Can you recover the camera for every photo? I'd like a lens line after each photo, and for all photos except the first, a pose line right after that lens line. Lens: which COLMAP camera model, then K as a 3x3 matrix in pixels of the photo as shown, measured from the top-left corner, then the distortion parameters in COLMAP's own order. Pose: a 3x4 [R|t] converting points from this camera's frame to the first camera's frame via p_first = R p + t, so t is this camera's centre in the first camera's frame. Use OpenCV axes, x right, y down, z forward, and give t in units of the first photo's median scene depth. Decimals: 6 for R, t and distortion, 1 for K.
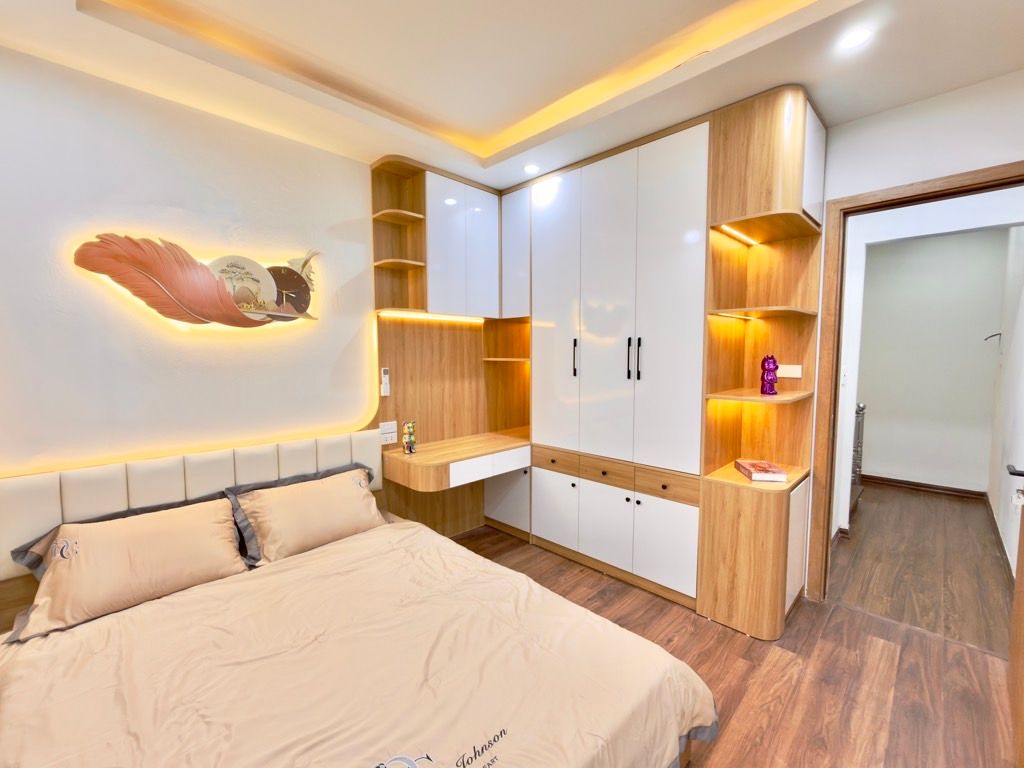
lens RADIAL K [[439.2, 0, 511.4], [0, 439.2, 387.6], [0, 0, 1]] dist [0.000682, -0.000208]
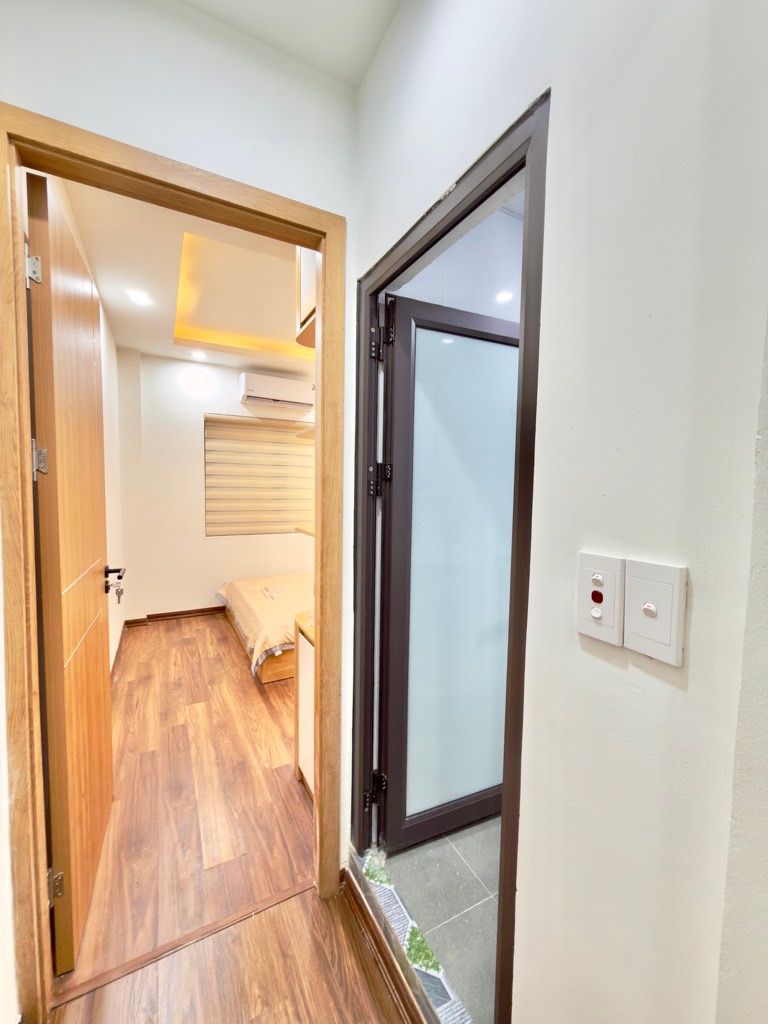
lens RADIAL K [[407.7, 0, 382.0], [0, 407.7, 510.3], [0, 0, 1]] dist [-0.004971, -0.000908]
pose [[-0.295357, 0.060196, -0.953489, 1.161058], [-0.088675, 0.991978, 0.090094, -0.086643], [0.951263, 0.111160, -0.287650, 1.162134]]
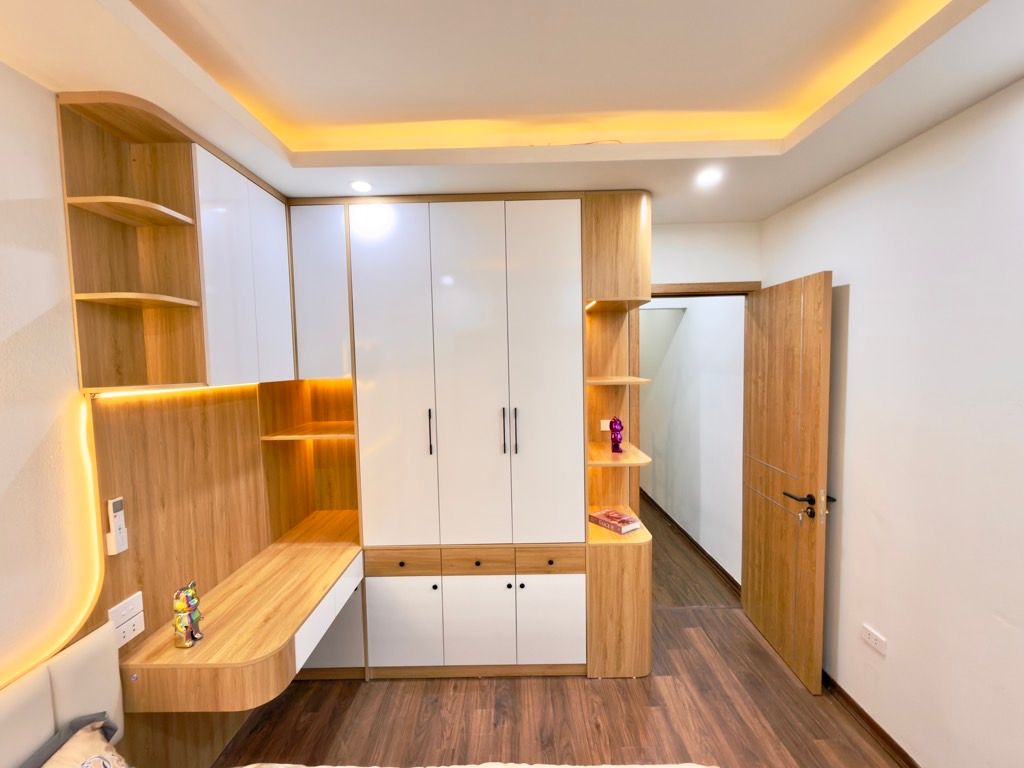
lens RADIAL K [[439.2, 0, 512.9], [0, 439.2, 387.2], [0, 0, 1]] dist [0.000682, -0.000208]
pose [[0.713268, -0.057062, 0.698565, -0.339706], [0.074762, 0.997188, 0.005119, -0.157243], [-0.696893, 0.048574, 0.715528, 0.336141]]
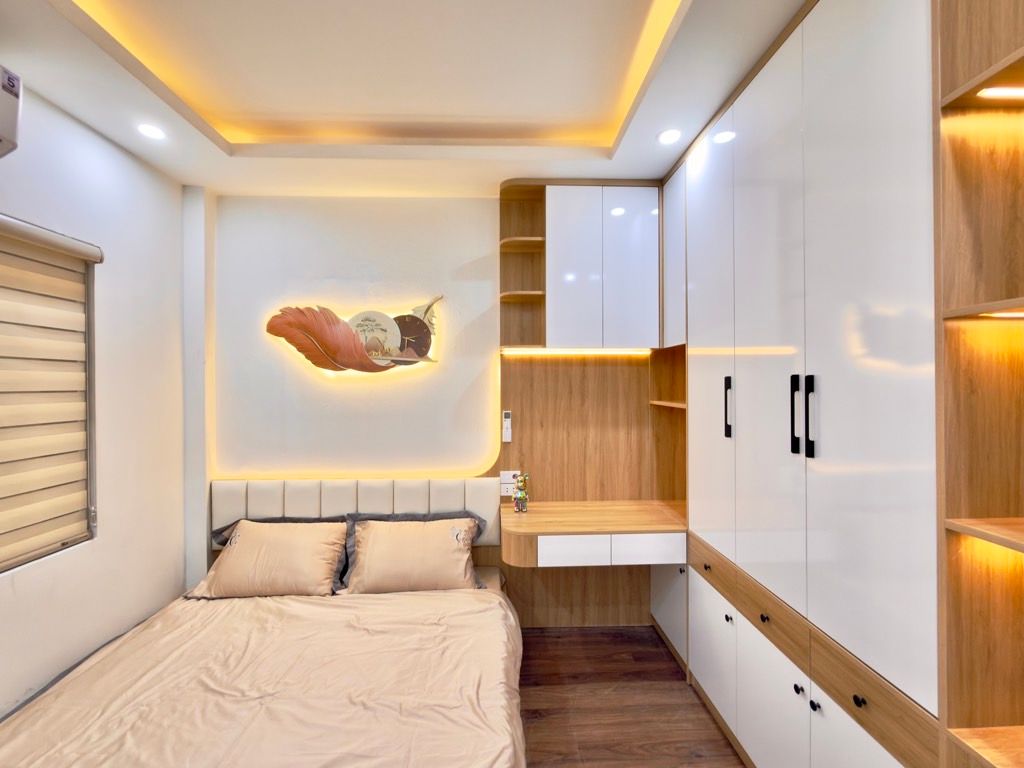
lens RADIAL K [[439.2, 0, 511.3], [0, 439.2, 386.2], [0, 0, 1]] dist [0.000682, -0.000208]
pose [[0.727601, 0.002582, -0.685996, 0.378694], [-0.049995, 0.997533, -0.049272, -0.056669], [0.684176, 0.070146, 0.725935, 0.378706]]
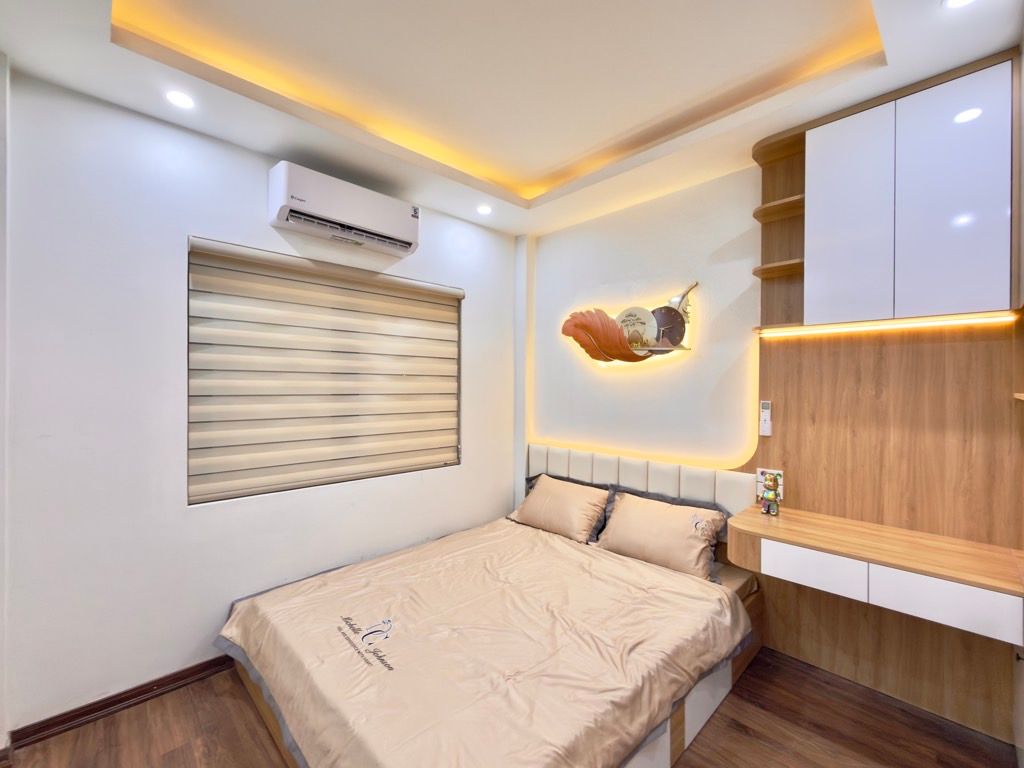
lens RADIAL K [[439.2, 0, 509.0], [0, 439.2, 386.9], [0, 0, 1]] dist [0.000682, -0.000208]
pose [[-0.030936, 0.005663, -0.999505, 0.590014], [-0.083062, 0.996511, 0.008217, -0.041561], [0.996064, 0.083275, -0.030358, 0.611105]]
